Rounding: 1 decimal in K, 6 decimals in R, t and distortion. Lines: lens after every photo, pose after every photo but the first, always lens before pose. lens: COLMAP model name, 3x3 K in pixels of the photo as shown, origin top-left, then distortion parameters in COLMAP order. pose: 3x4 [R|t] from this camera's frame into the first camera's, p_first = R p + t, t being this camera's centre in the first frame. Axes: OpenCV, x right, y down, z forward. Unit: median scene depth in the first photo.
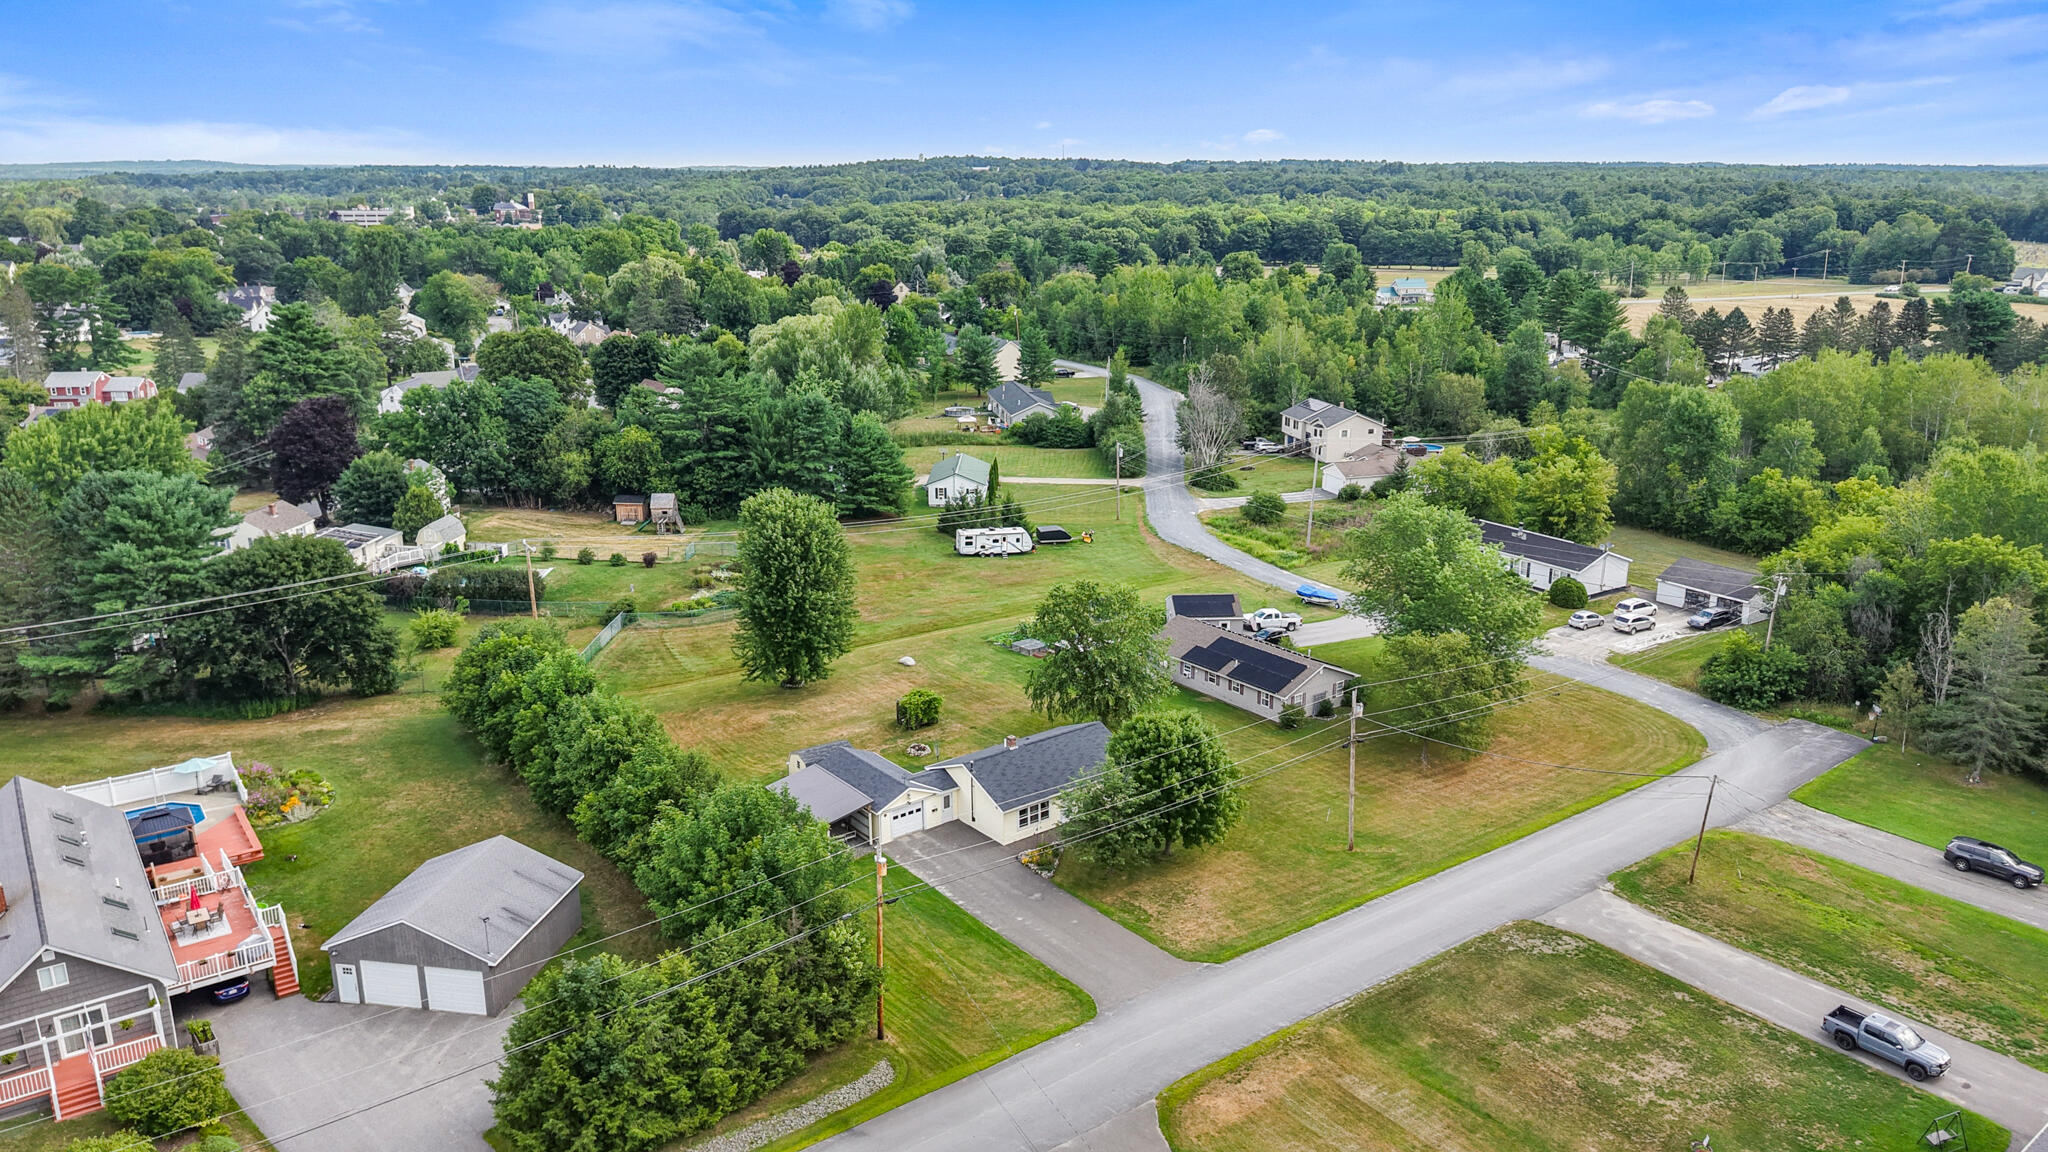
lens RADIAL K [[1403.6, 0, 1034.1], [0, 1403.6, 576.1], [0, 0, 1]] dist [0.126908, -0.221114]
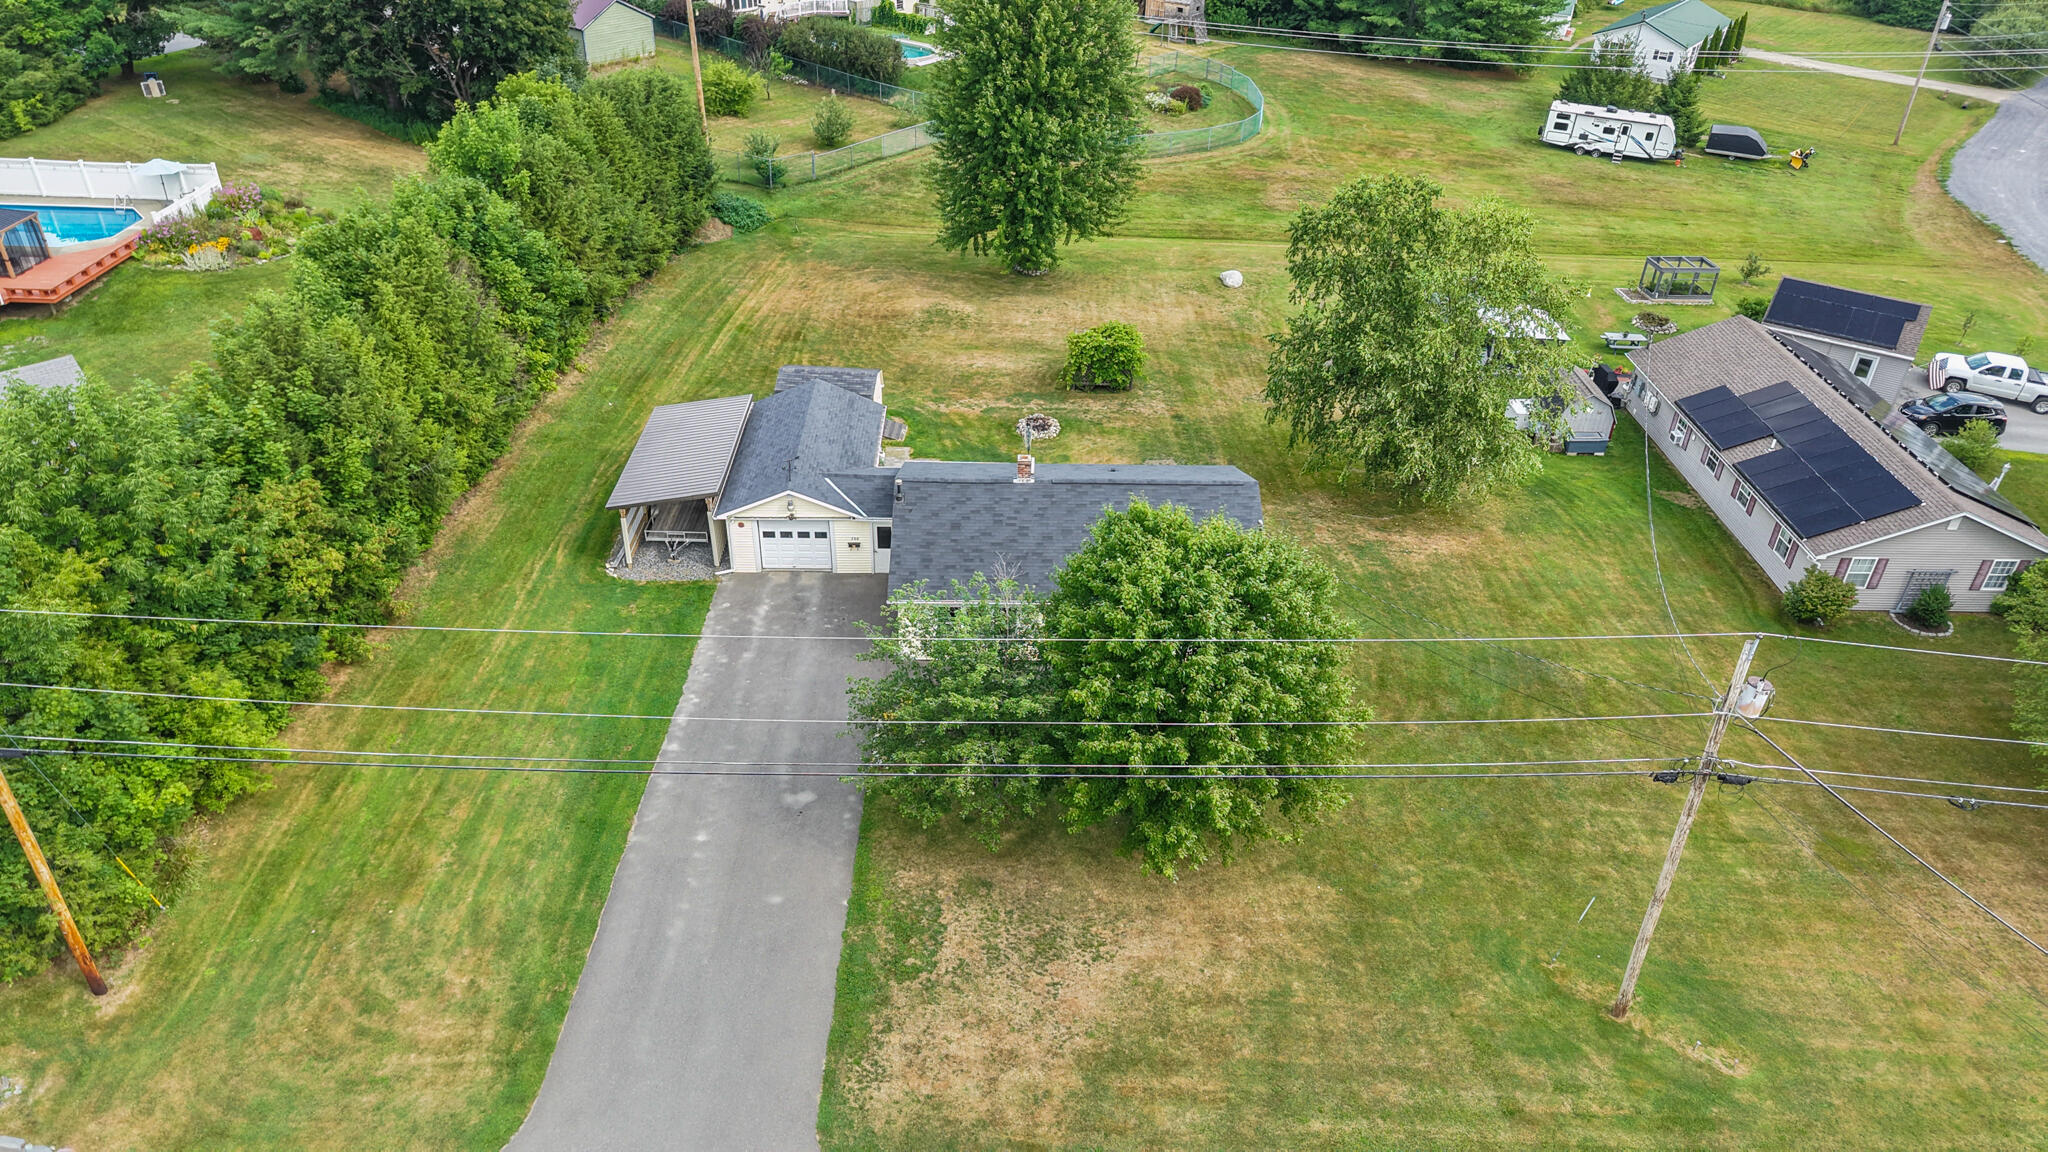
lens RADIAL K [[1369.7, 0, 1031.5], [0, 1369.7, 577.7], [0, 0, 1]] dist [0.024128, -0.021897]
pose [[0.799985, 0.346177, -0.490087, 0.169431], [-0.187902, 0.920238, 0.343300, -0.006307], [0.569839, -0.182547, 0.801224, 0.455927]]
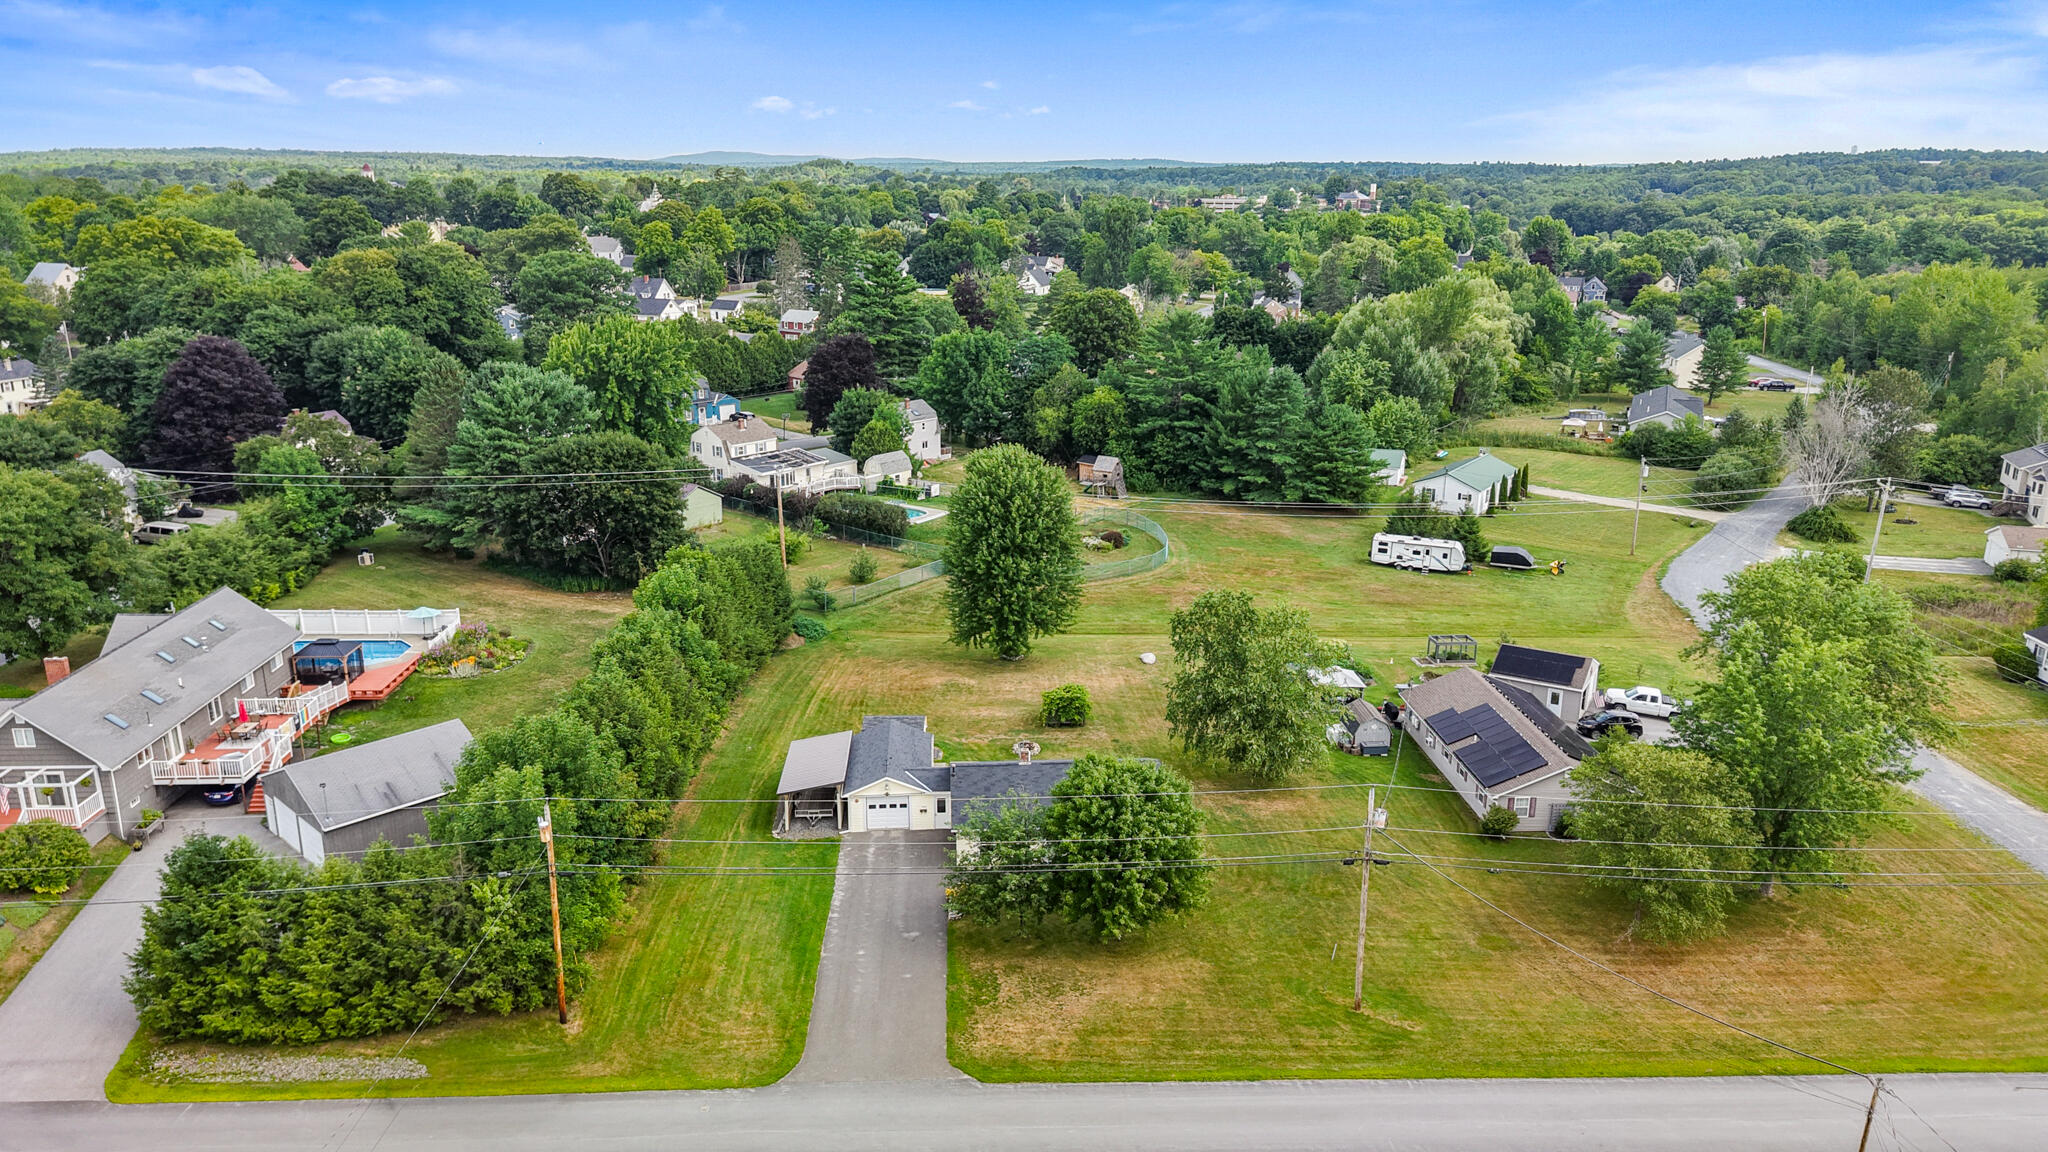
lens RADIAL K [[1403.6, 0, 1034.1], [0, 1403.6, 576.1], [0, 0, 1]] dist [0.126908, -0.221114]
pose [[0.828644, 0.158845, -0.536765, 0.311652], [-0.157115, 0.986347, 0.049340, -0.022358], [0.537274, 0.043448, 0.842288, 0.214500]]
